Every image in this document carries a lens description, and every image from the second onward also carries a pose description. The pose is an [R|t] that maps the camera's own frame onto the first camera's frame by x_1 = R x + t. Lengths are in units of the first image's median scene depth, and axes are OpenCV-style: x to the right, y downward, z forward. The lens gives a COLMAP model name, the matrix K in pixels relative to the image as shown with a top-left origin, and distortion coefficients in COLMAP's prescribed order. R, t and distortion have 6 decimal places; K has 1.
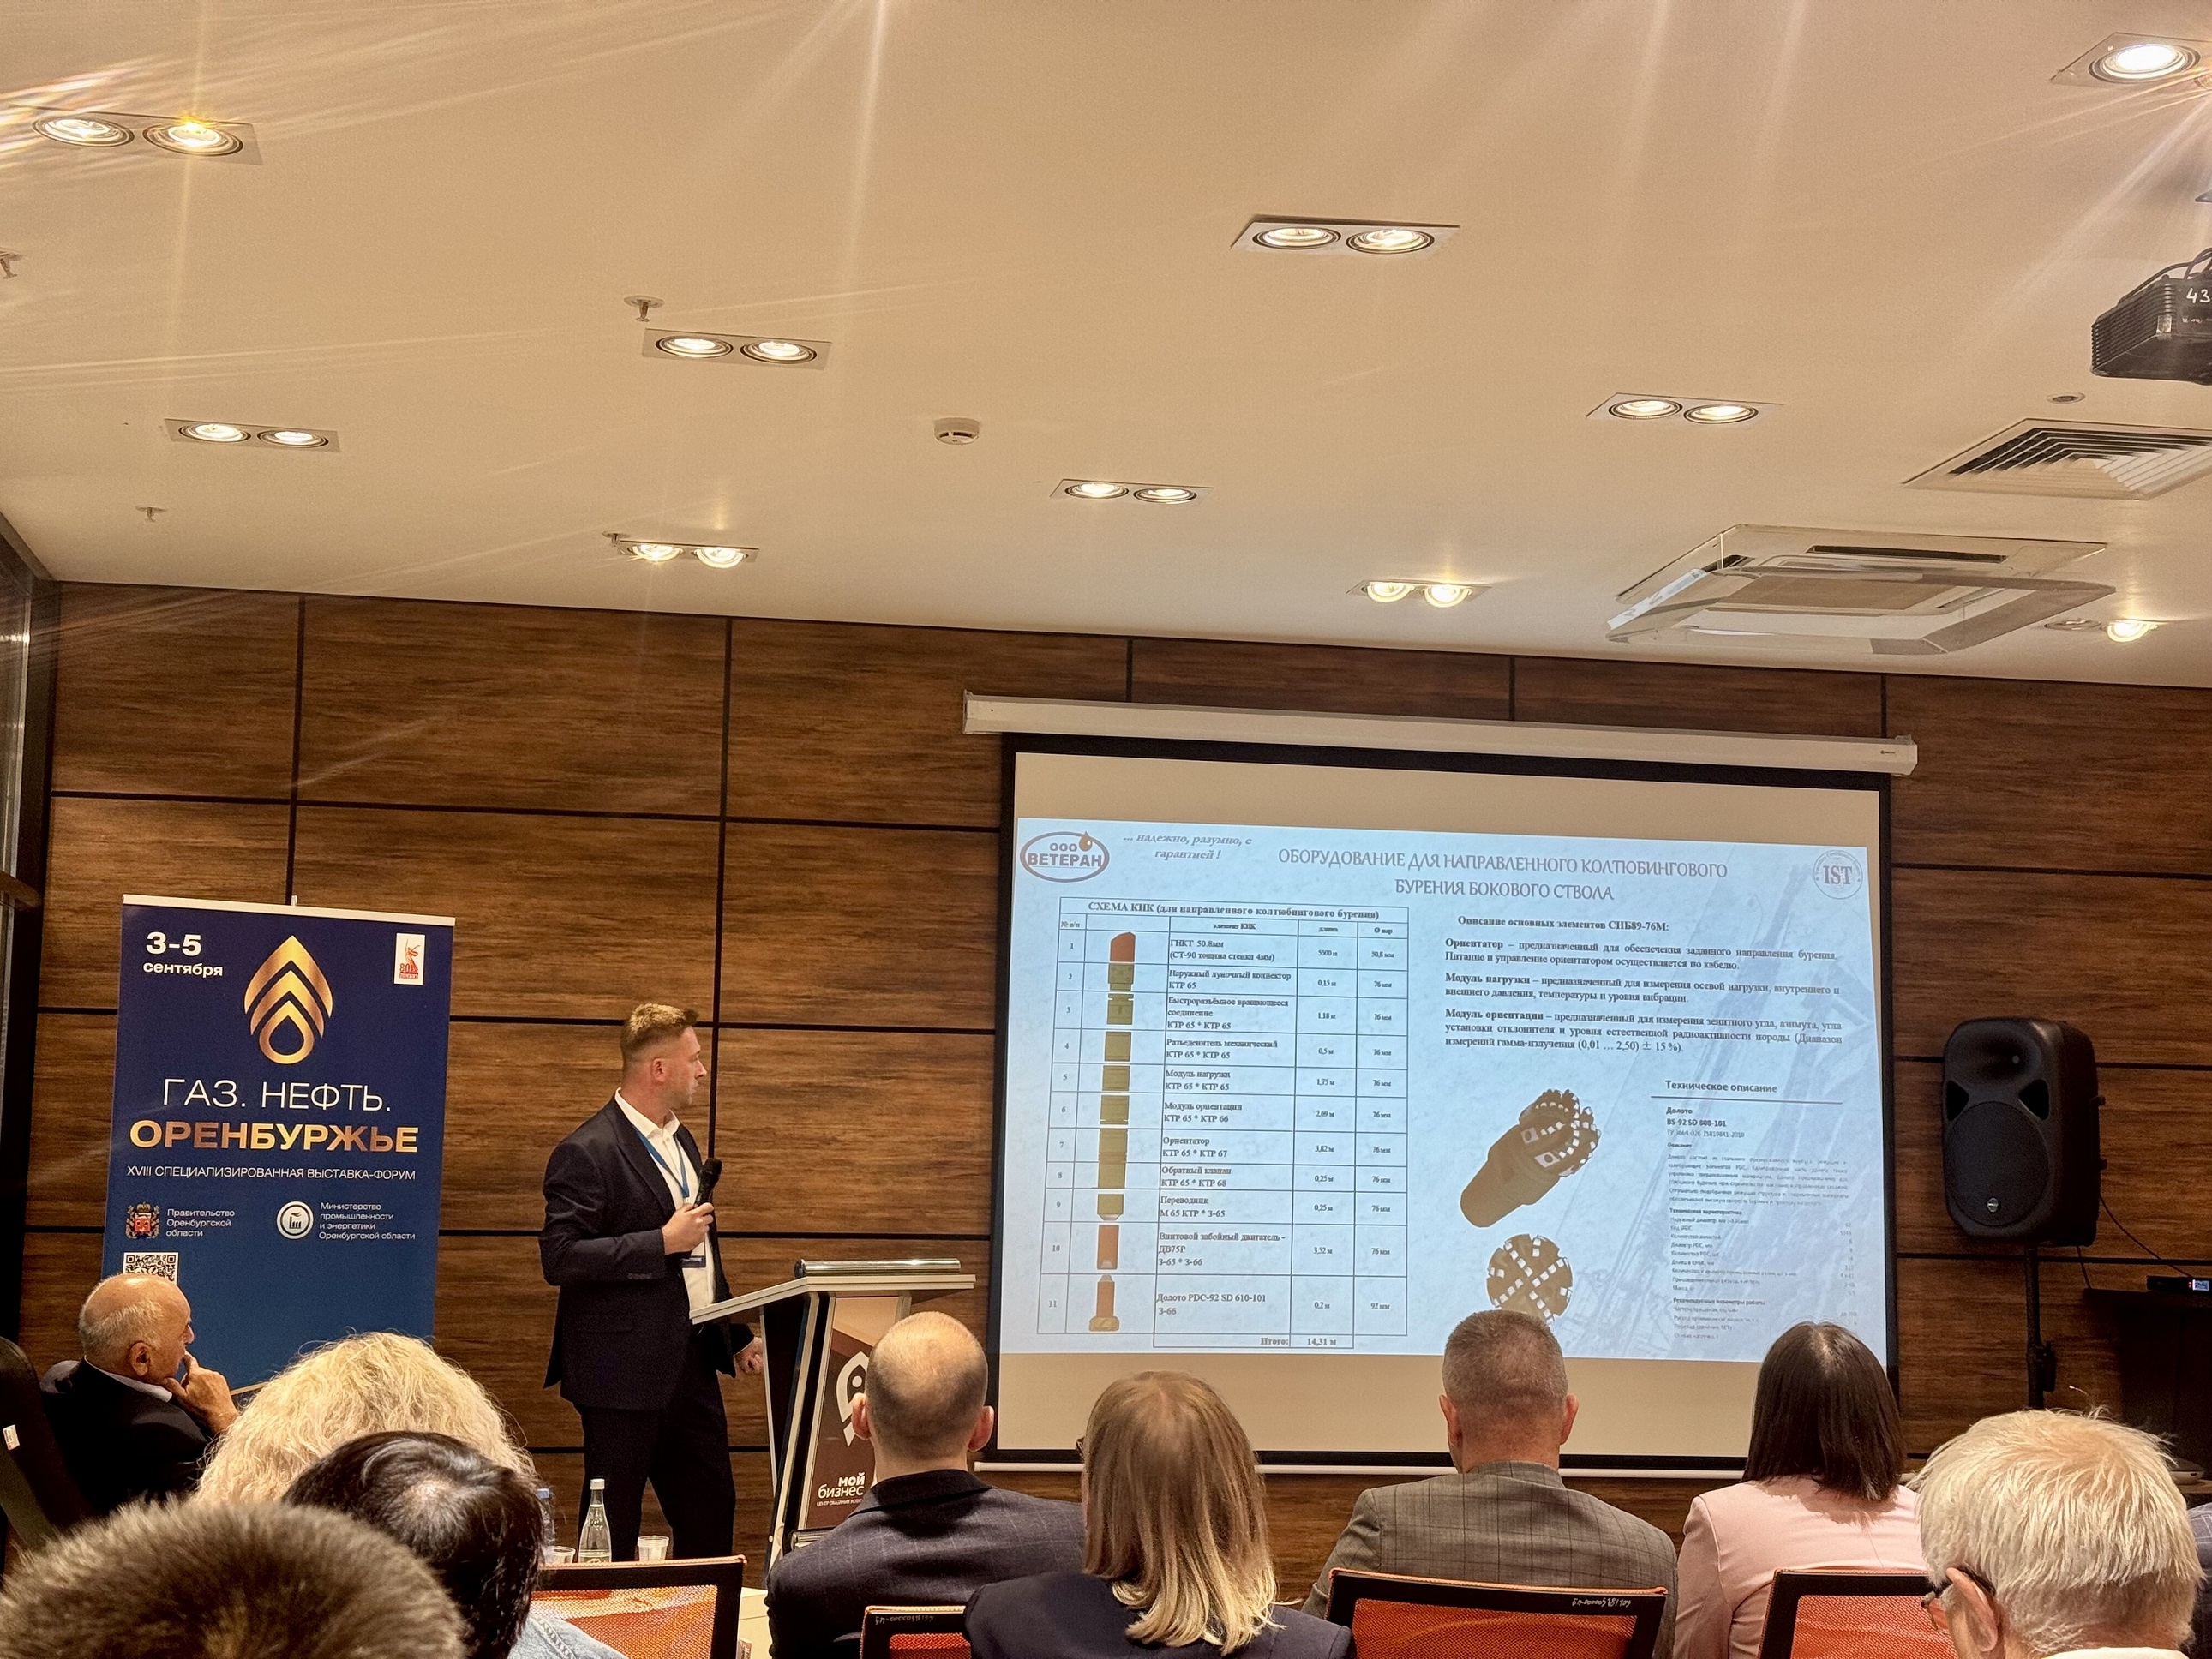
lens RADIAL K [[3087.8, 0, 1103.6], [0, 3087.8, 826.3], [0, 0, 1]] dist [0.172532, 0.000000]
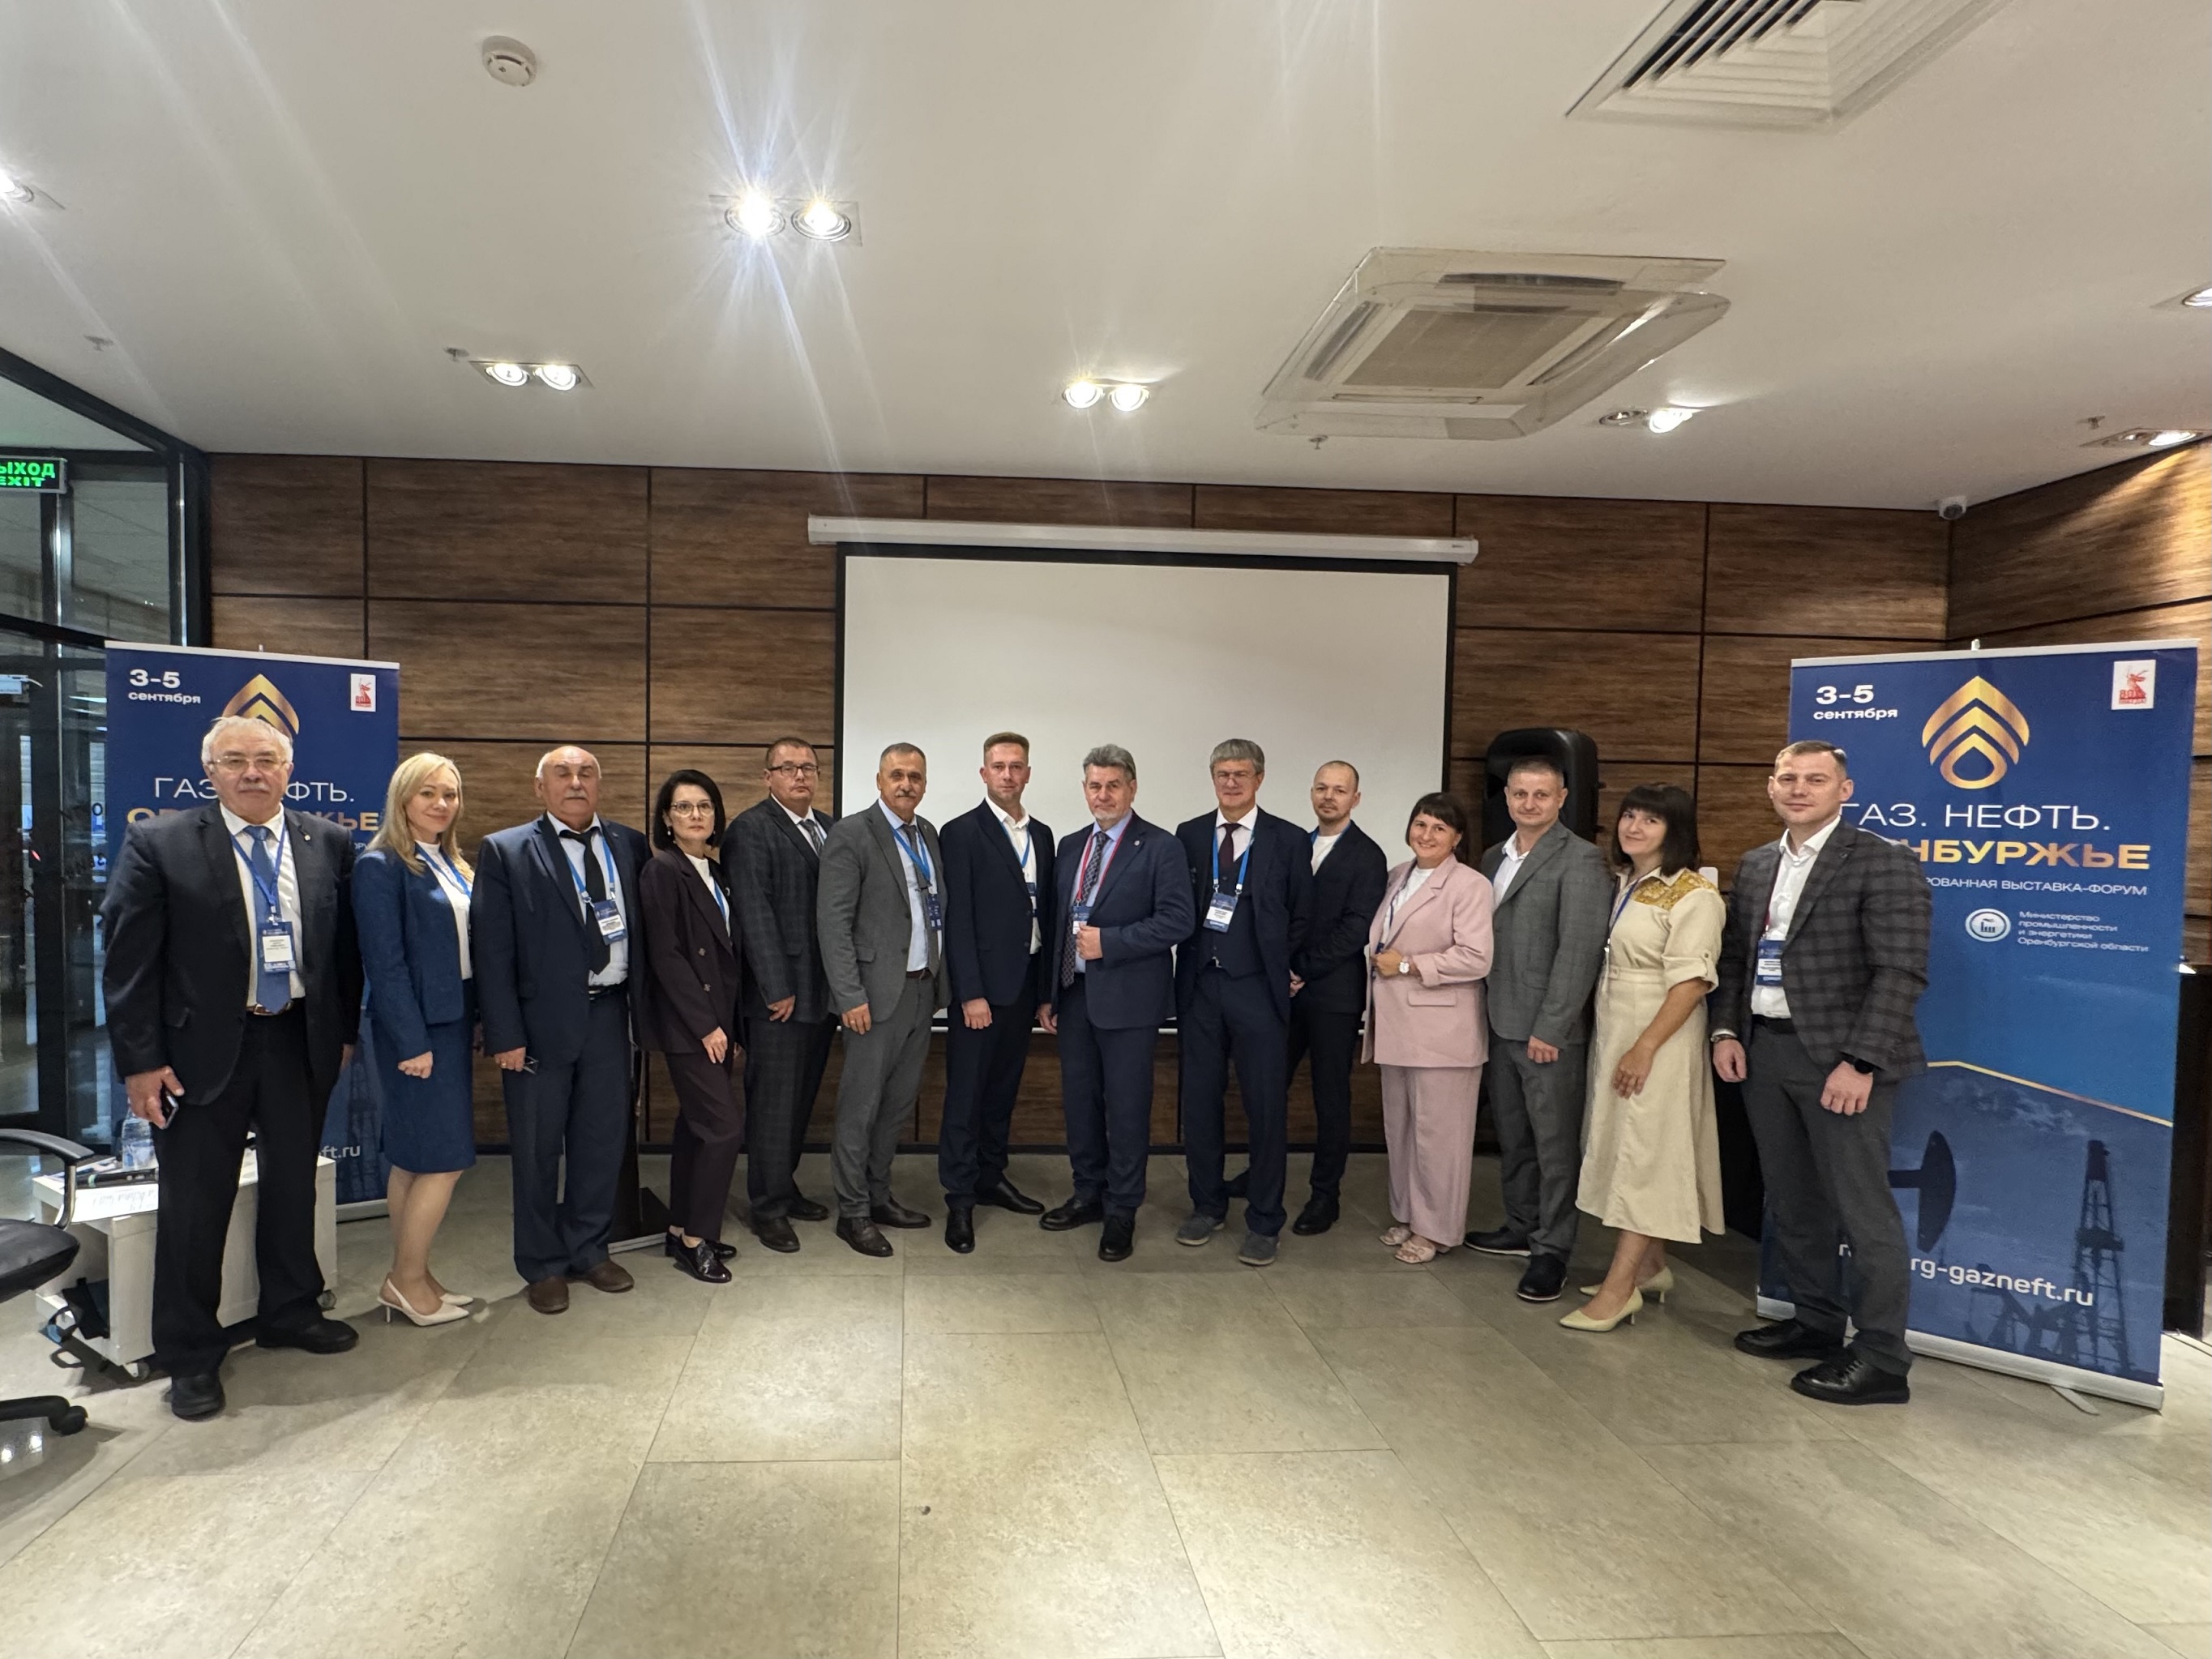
lens RADIAL K [[888.7, 0, 1020.1], [0, 888.7, 842.6], [0, 0, 1]] dist [-0.007695, 0.000093]
pose [[0.992246, 0.001590, -0.124281, 0.107379], [0.016568, 0.989303, 0.144934, 0.051588], [0.123182, -0.145869, 0.981605, 0.582818]]
